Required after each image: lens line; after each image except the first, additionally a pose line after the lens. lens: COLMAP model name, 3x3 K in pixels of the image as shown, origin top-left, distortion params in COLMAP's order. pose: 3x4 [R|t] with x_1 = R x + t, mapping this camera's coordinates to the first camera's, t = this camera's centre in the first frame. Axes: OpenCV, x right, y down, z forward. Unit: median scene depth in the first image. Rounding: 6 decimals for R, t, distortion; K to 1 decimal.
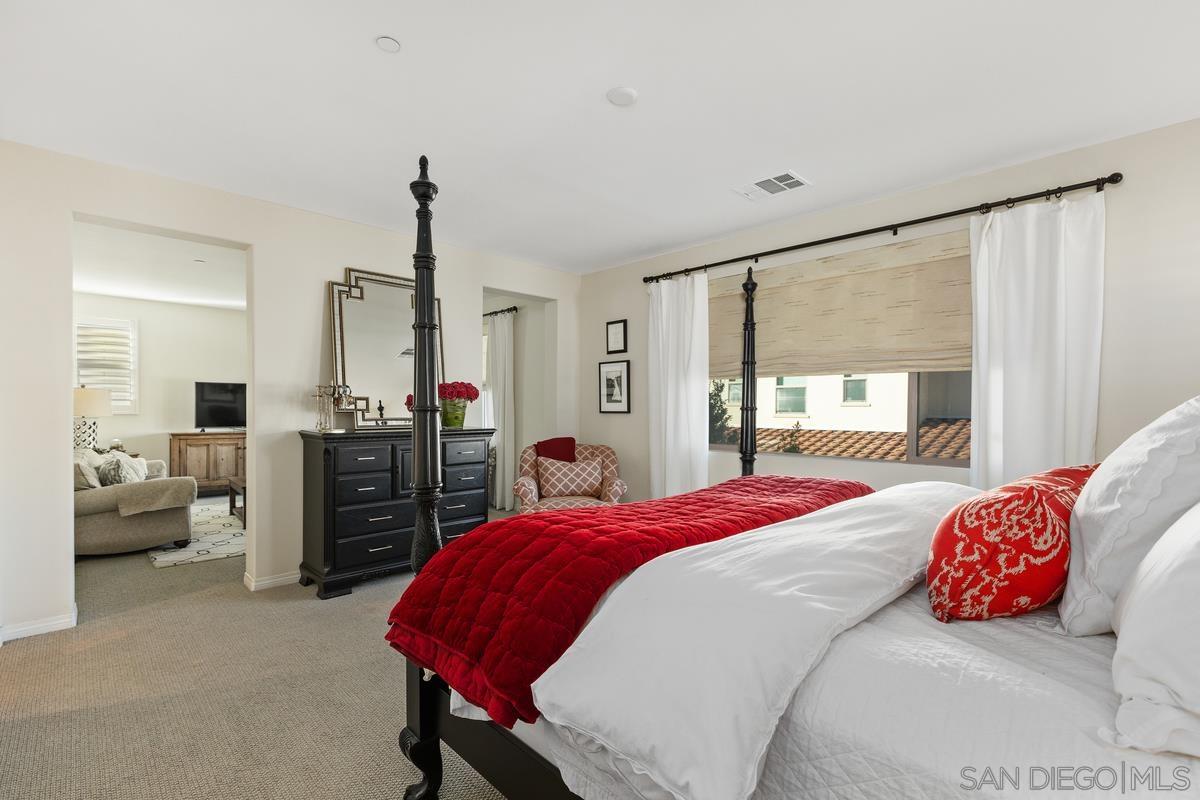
lens RADIAL K [[540.3, 0, 598.1], [0, 540.3, 421.4], [0, 0, 1]] dist [0.003833, -0.003682]
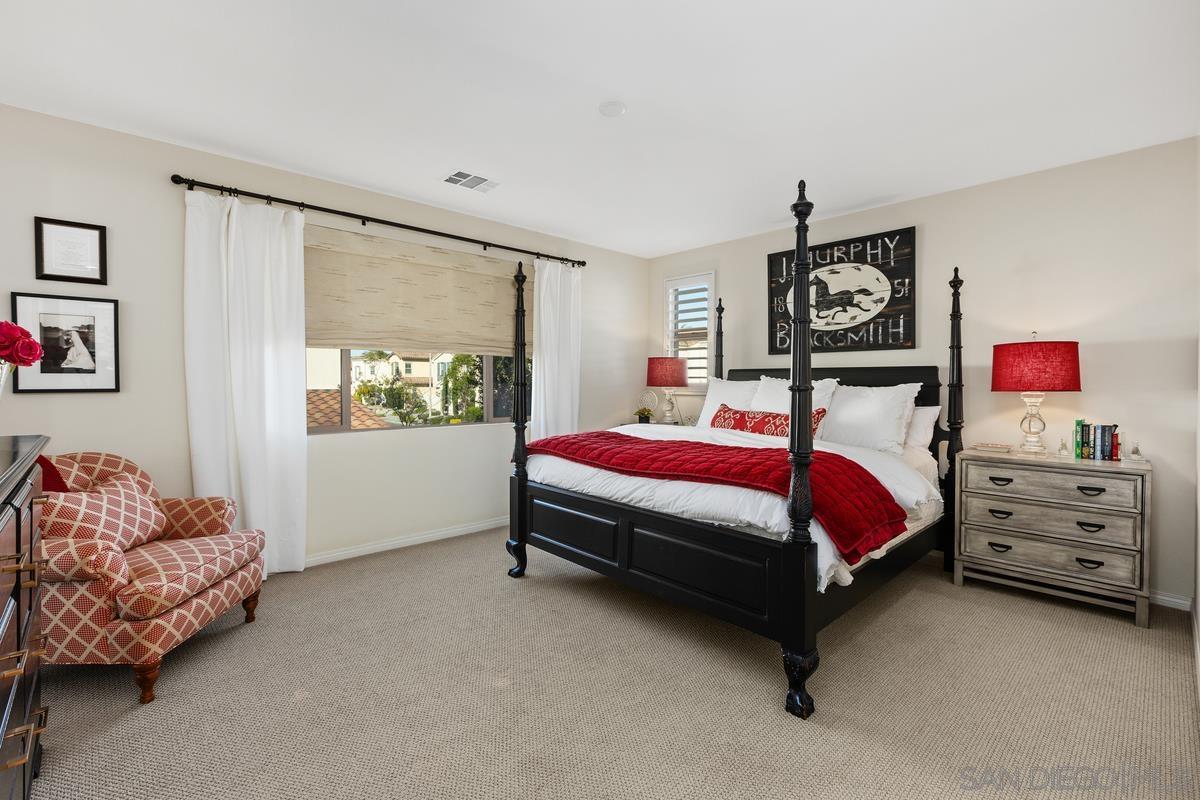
lens RADIAL K [[540.3, 0, 604.1], [0, 540.3, 387.4], [0, 0, 1]] dist [0.003833, -0.003682]
pose [[0.013406, -0.014941, 0.999799, -0.511557], [0.021552, 0.999660, 0.014650, -0.017171], [-0.999678, 0.021352, 0.013724, 0.473654]]
